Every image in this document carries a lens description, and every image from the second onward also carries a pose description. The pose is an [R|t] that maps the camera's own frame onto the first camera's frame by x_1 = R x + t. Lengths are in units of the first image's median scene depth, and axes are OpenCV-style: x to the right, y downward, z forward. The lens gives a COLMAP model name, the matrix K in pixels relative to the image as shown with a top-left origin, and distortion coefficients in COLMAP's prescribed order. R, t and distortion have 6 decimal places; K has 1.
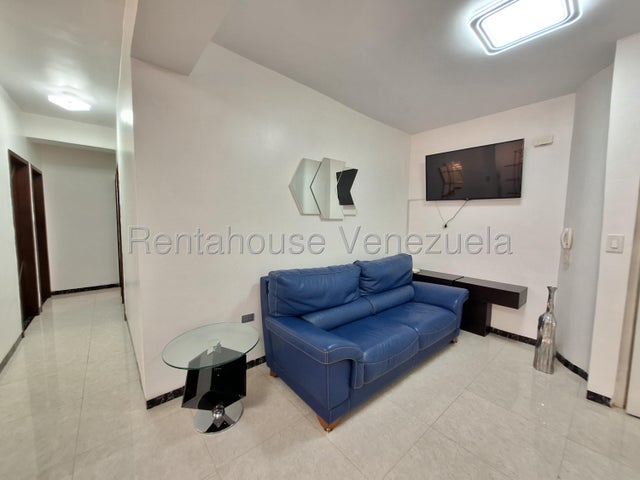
lens RADIAL K [[258.3, 0, 328.7], [0, 258.3, 240.2], [0, 0, 1]] dist [0.002554, 0.000667]
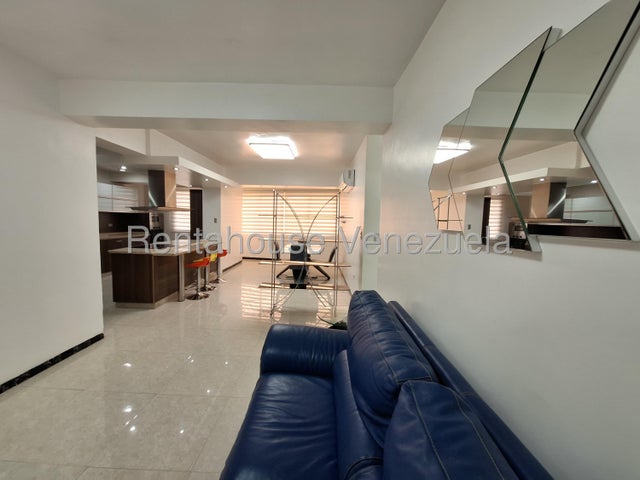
lens RADIAL K [[251.0, 0, 317.0], [0, 251.0, 239.6], [0, 0, 1]] dist [0.000035, -0.000255]
pose [[-0.656021, 0.026250, -0.754286, 0.383026], [-0.101752, 0.987195, 0.122851, -0.094678], [0.747852, 0.157343, -0.644950, 0.988177]]
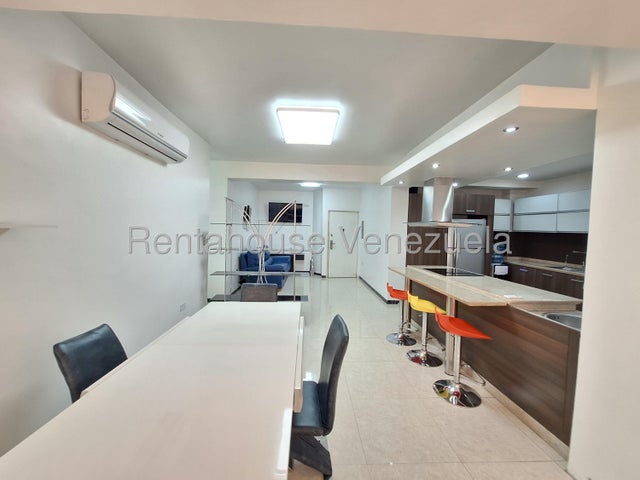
lens RADIAL K [[251.0, 0, 317.0], [0, 251.0, 239.6], [0, 0, 1]] dist [0.000035, -0.000255]
pose [[0.610800, -0.031666, 0.791152, -1.299330], [0.053187, 0.998584, -0.001094, 0.032851], [-0.789997, 0.042748, 0.611619, -0.797266]]
